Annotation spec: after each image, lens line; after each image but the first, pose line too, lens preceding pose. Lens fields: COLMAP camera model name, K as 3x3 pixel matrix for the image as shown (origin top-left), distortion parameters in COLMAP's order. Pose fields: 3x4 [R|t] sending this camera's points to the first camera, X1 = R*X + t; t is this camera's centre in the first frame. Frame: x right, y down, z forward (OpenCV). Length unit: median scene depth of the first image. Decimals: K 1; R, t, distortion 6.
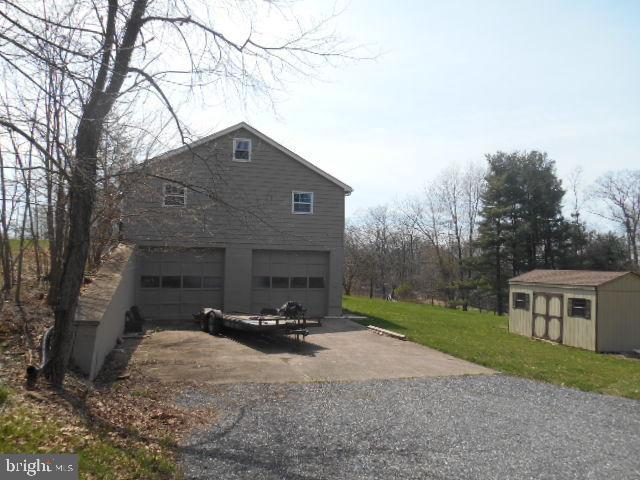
lens RADIAL K [[493.8, 0, 318.2], [0, 493.8, 244.4], [0, 0, 1]] dist [-0.020442, -0.001046]
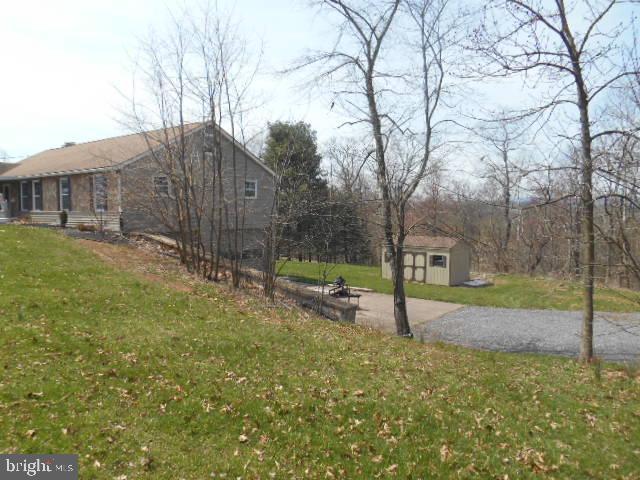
lens RADIAL K [[493.8, 0, 320.5], [0, 493.8, 242.5], [0, 0, 1]] dist [-0.020442, -0.001046]
pose [[0.820897, -0.057659, 0.568158, -0.648975], [-0.009921, 0.993300, 0.115139, -0.106161], [-0.570990, -0.100154, 0.814825, -0.111178]]
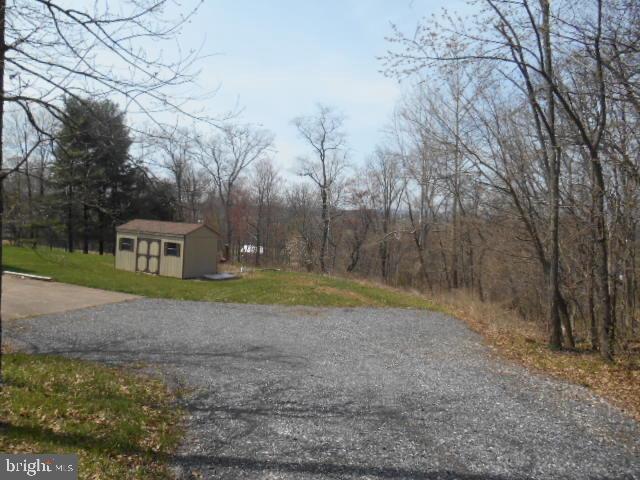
lens RADIAL K [[493.8, 0, 317.2], [0, 493.8, 238.5], [0, 0, 1]] dist [-0.020442, -0.001046]
pose [[0.647158, -0.019545, 0.762106, -0.257521], [-0.076115, 0.993020, 0.090102, -0.056674], [-0.758547, -0.116319, 0.641153, -0.214928]]
